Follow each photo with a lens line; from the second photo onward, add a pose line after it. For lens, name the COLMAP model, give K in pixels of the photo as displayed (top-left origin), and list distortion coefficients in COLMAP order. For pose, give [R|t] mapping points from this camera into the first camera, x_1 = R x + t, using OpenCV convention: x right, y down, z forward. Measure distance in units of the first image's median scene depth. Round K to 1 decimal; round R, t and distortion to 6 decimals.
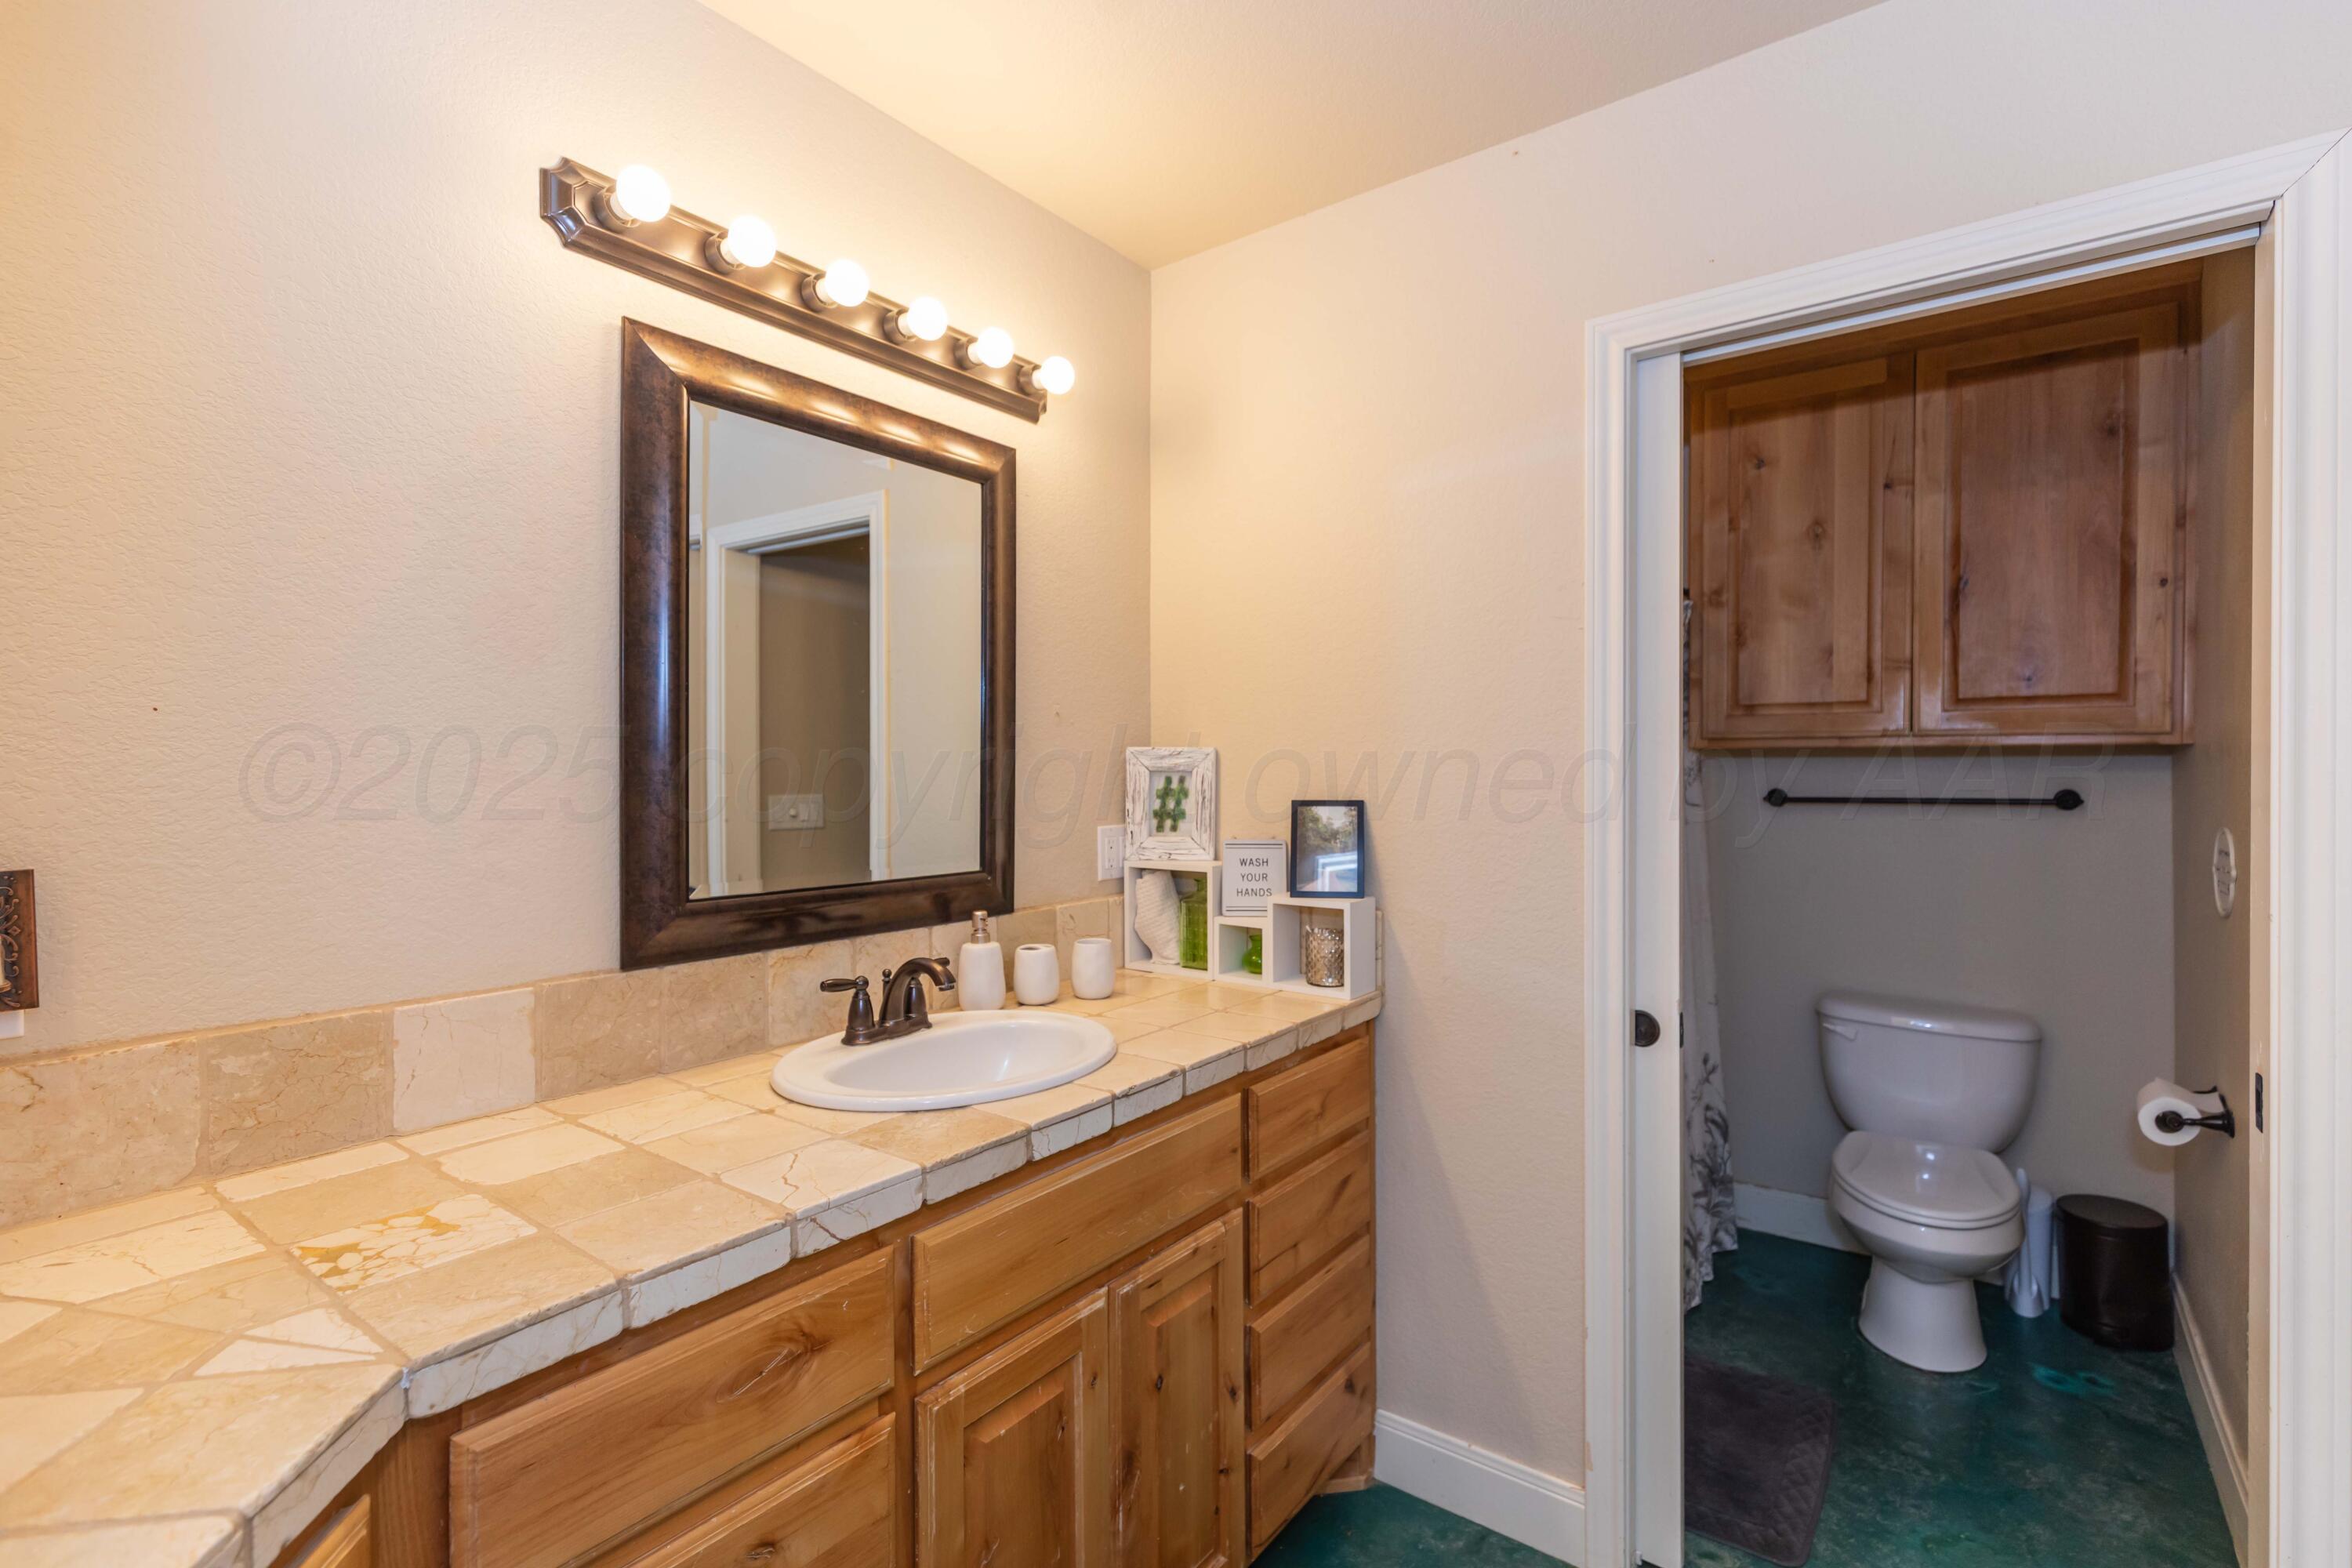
lens RADIAL K [[1067.4, 0, 1176.4], [0, 1067.4, 790.1], [0, 0, 1]] dist [-0.000434, 0.000013]
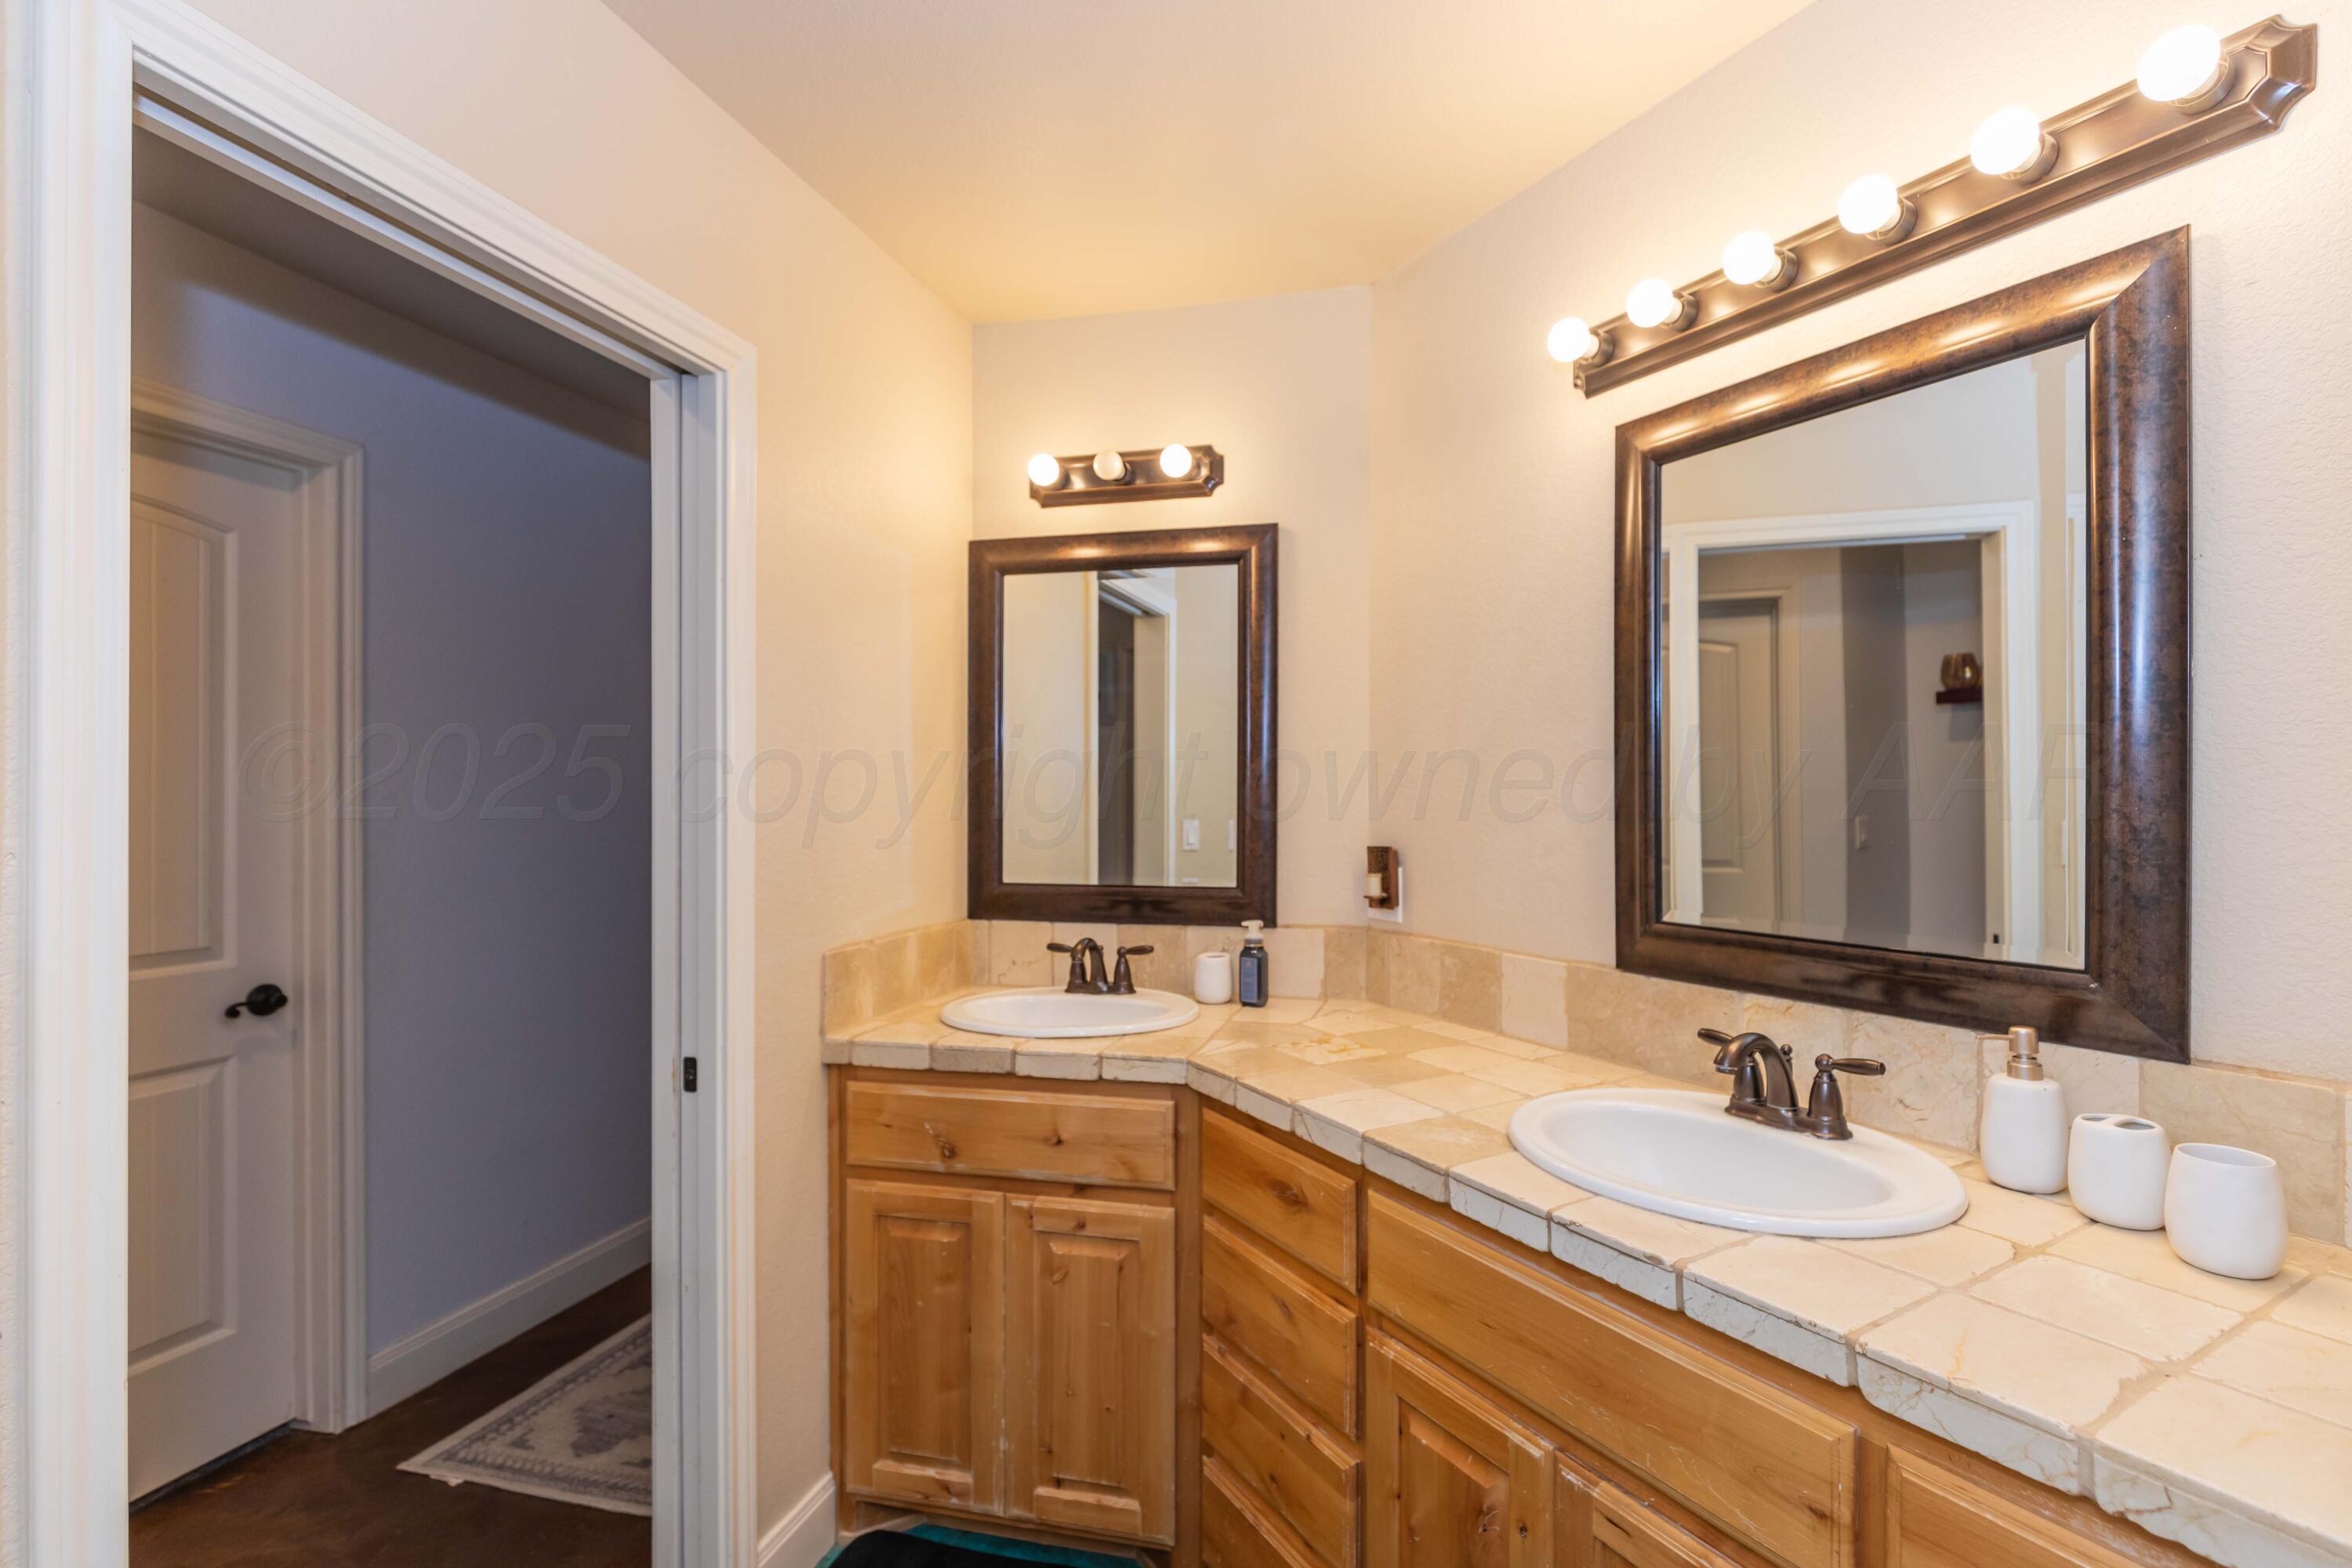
lens RADIAL K [[1075.4, 0, 1223.6], [0, 1075.4, 775.5], [0, 0, 1]] dist [0.011863, -0.000264]
pose [[-0.372901, -0.004685, -0.927859, 0.793828], [-0.002195, 0.999989, -0.004167, -0.044775], [0.927869, 0.000483, -0.372907, 1.066958]]
